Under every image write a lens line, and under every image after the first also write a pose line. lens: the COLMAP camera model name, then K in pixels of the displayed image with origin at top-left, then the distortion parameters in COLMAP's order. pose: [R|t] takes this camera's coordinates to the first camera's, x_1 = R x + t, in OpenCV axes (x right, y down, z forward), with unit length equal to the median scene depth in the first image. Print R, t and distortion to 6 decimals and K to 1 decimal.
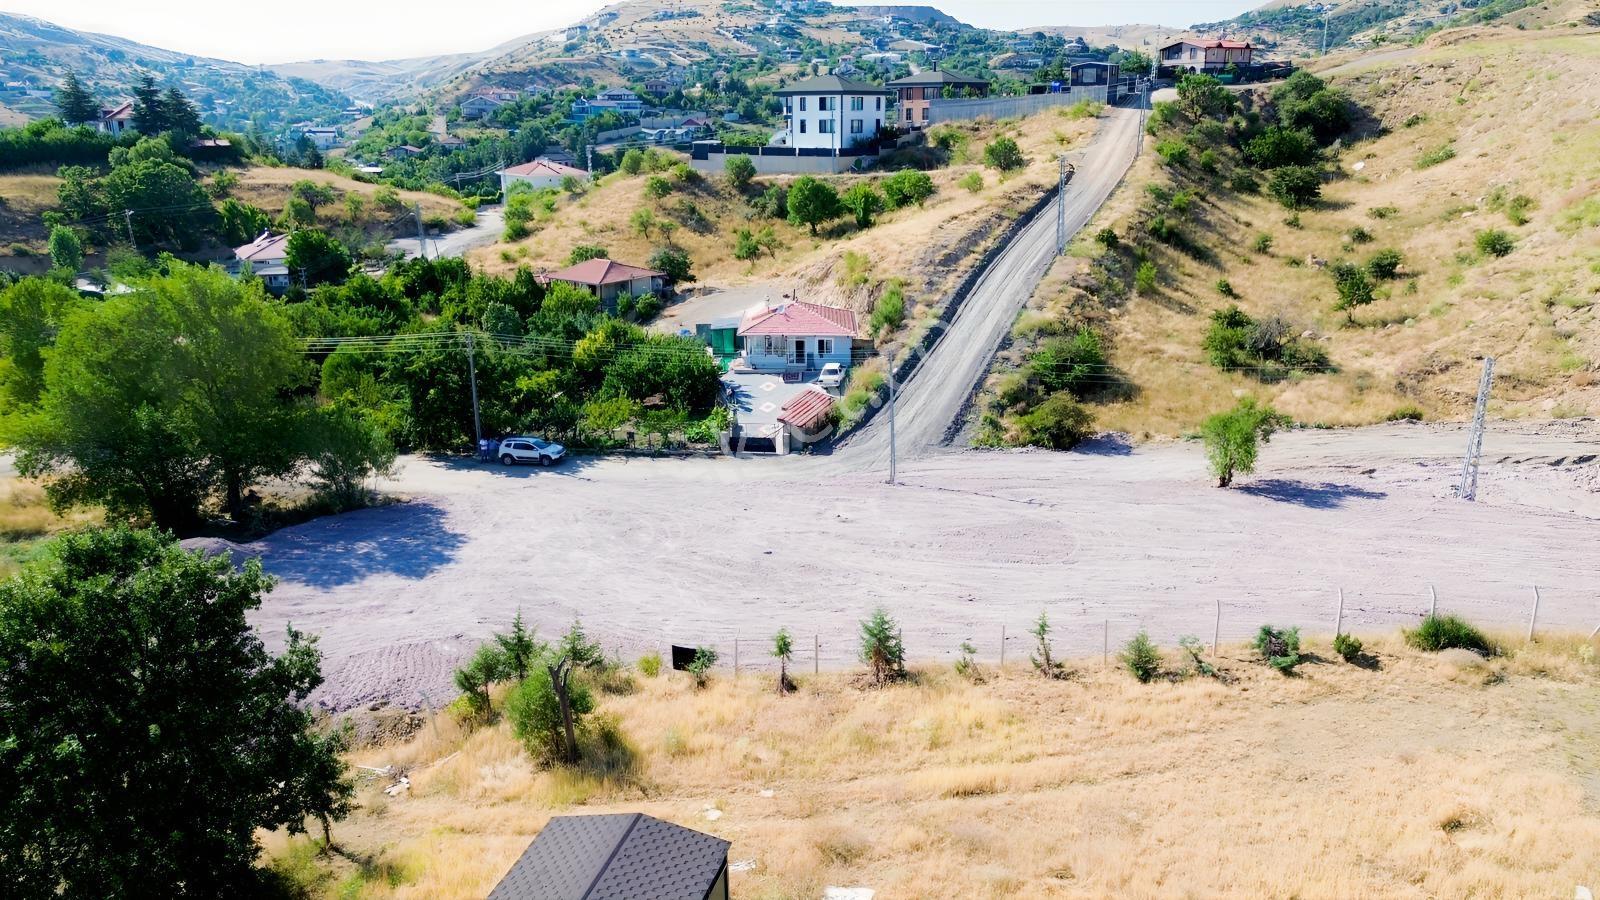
lens RADIAL K [[1132.6, 0, 808.3], [0, 1132.6, 449.6], [0, 0, 1]] dist [0.074943, -0.072694]
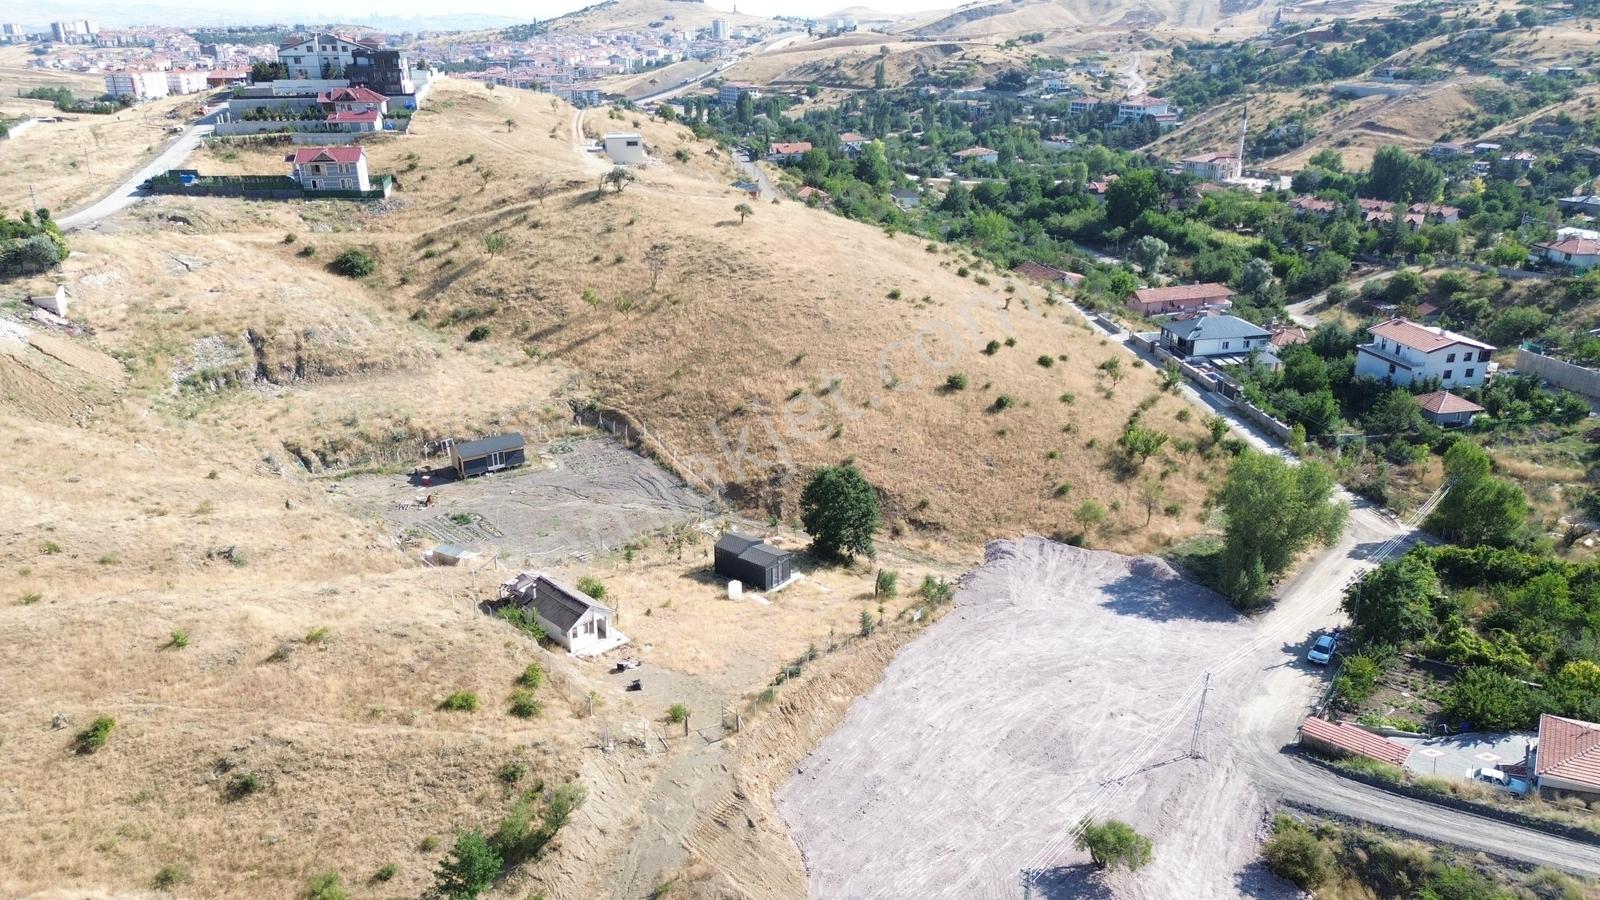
lens RADIAL K [[1130.0, 0, 809.3], [0, 1130.0, 450.9], [0, 0, 1]] dist [0.084130, -0.084701]
pose [[-0.399694, 0.334208, -0.853552, 1.025441], [-0.252596, 0.854956, 0.453041, -0.619628], [0.881158, 0.396681, -0.257301, 0.607729]]
